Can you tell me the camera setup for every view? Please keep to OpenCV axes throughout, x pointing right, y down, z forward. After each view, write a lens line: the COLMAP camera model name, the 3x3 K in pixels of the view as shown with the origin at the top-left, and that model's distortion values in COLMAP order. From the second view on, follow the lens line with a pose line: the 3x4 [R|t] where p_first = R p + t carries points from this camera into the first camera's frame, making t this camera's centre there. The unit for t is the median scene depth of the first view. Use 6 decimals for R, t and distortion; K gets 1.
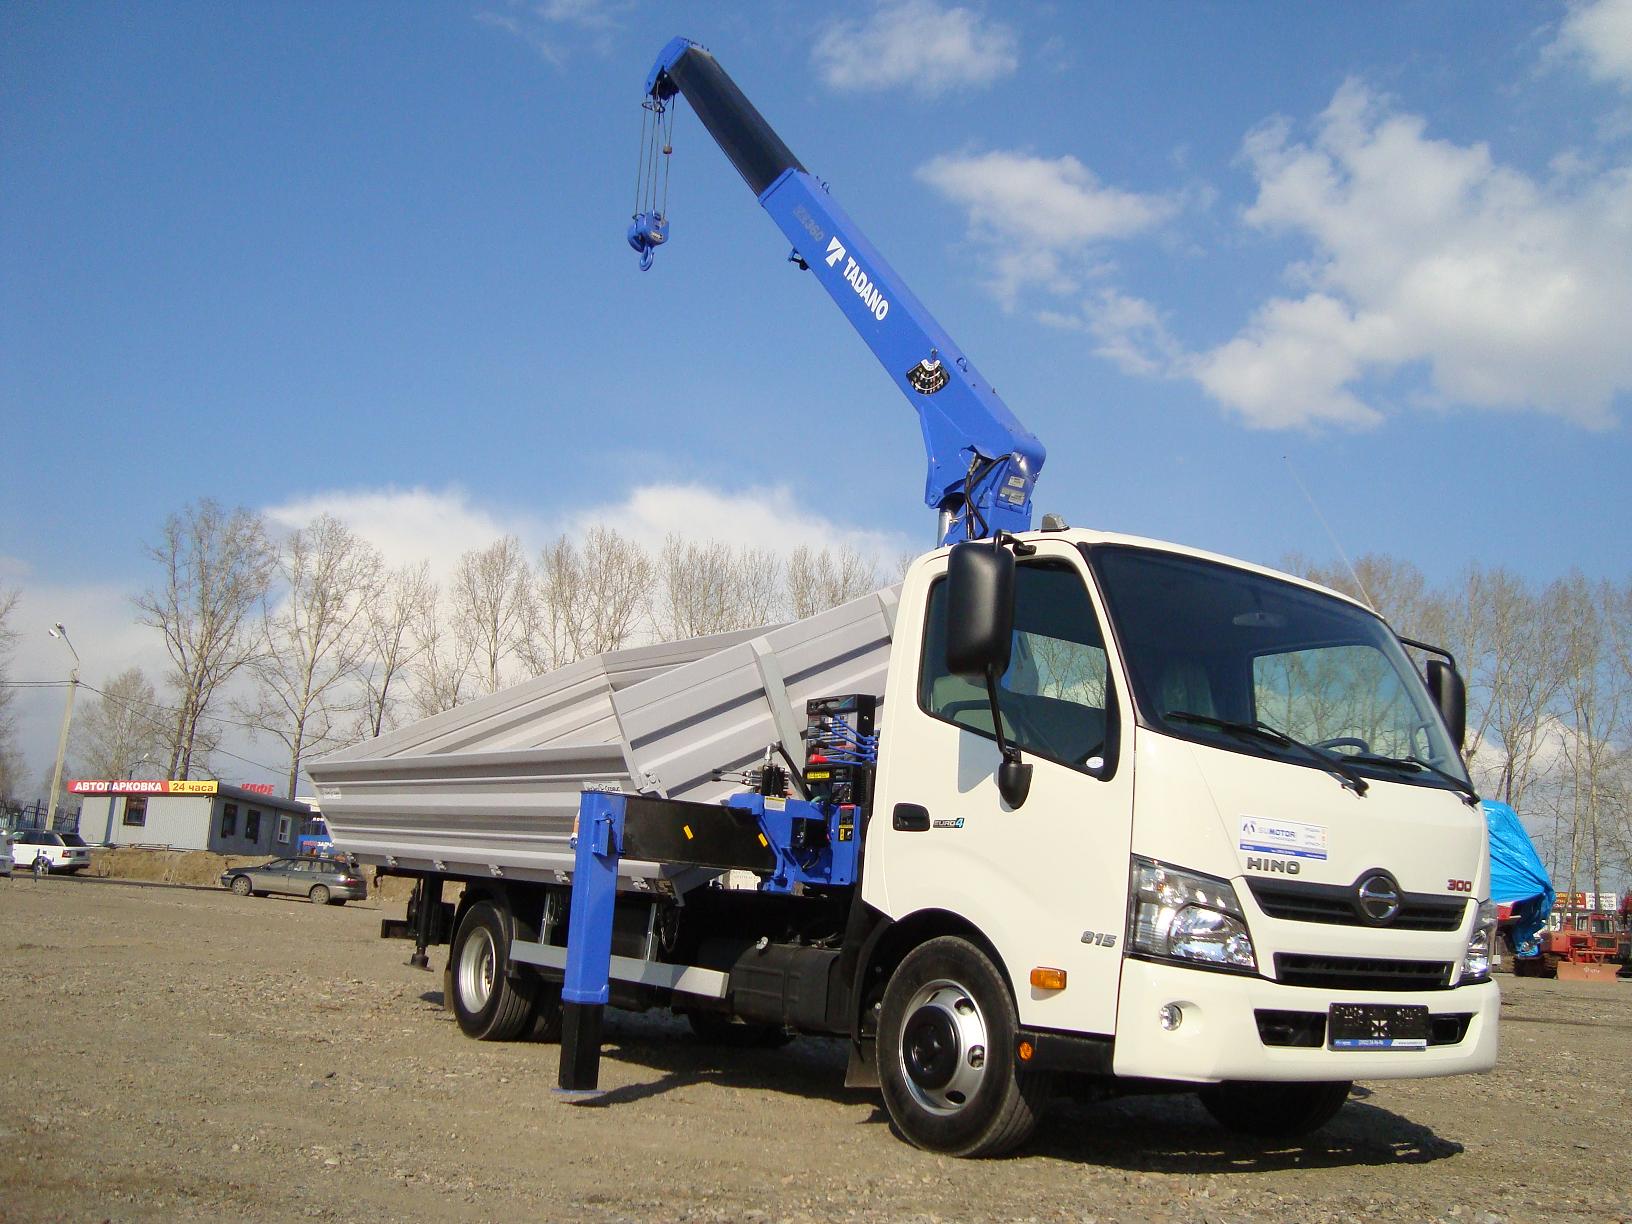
lens RADIAL K [[1662.0, 0, 808.7], [0, 1662.0, 610.3], [0, 0, 1]] dist [-0.178785, 0.000000]
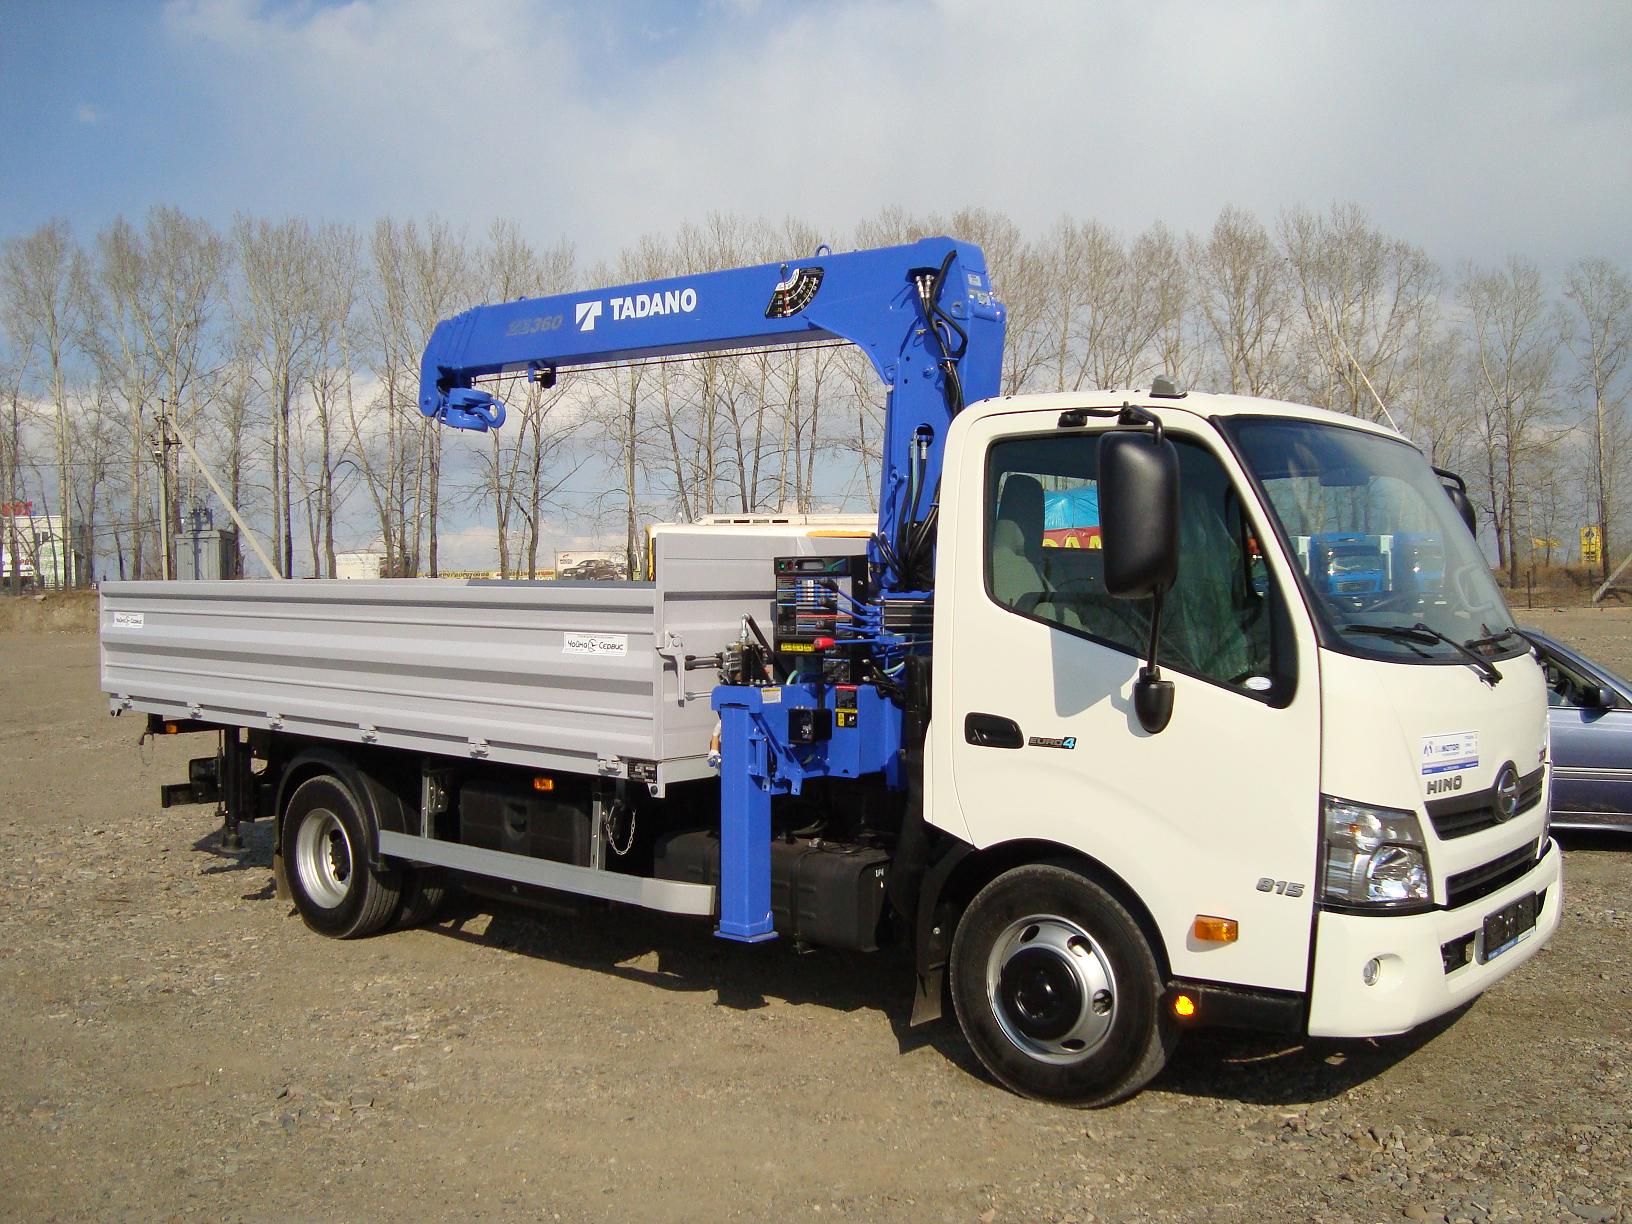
lens RADIAL K [[1662.0, 0, 817.9], [0, 1662.0, 623.9], [0, 0, 1]] dist [-0.178785, 0.000000]
pose [[0.961183, -0.082024, 0.263438, -0.244909], [0.021664, 0.974278, 0.224308, -0.122504], [-0.275060, -0.209893, 0.938236, 0.228573]]
